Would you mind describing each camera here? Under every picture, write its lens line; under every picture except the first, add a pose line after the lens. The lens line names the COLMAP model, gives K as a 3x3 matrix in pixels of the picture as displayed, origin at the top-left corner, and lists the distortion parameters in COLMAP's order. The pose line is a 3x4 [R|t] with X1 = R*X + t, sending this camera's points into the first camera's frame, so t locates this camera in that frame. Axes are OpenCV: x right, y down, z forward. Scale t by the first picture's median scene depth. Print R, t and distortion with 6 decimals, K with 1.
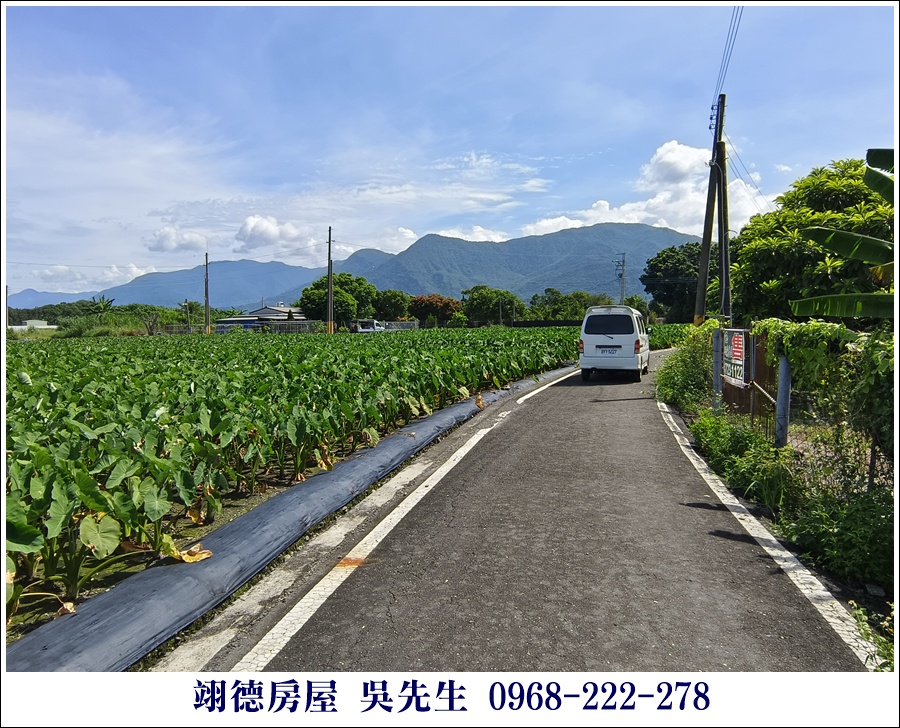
lens RADIAL K [[623.9, 0, 415.1], [0, 623.9, 390.0], [0, 0, 1]] dist [0.002815, -0.010614]
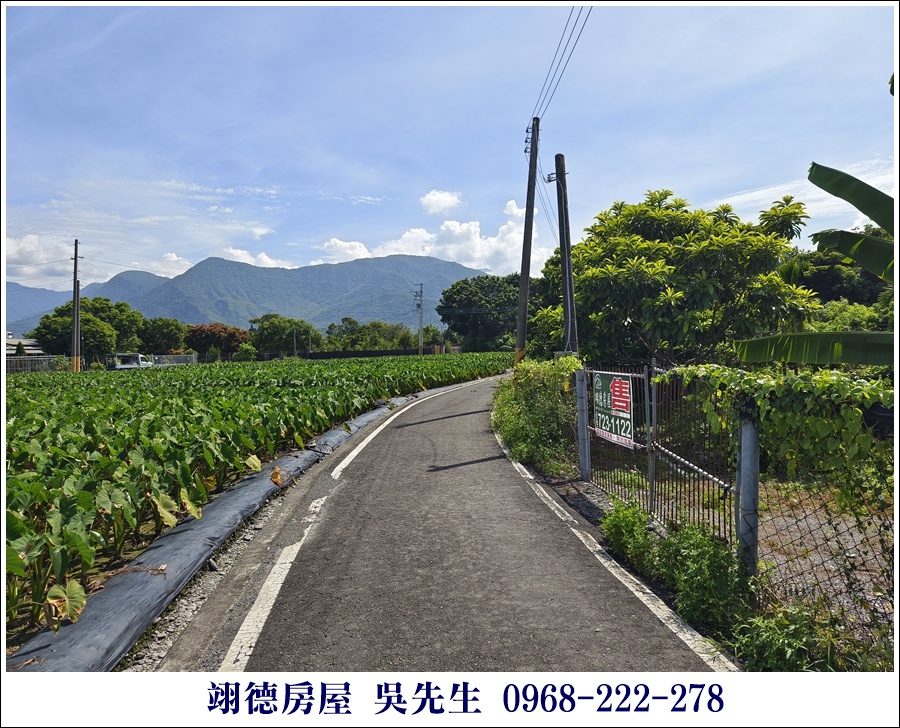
lens RADIAL K [[593.8, 0, 453.1], [0, 593.8, 331.6], [0, 0, 1]] dist [0.004176, -0.016415]
pose [[0.919906, -0.001942, 0.392135, 0.014539], [0.055365, 0.990614, -0.124974, -0.031198], [-0.388211, 0.136675, 0.911379, 0.182956]]
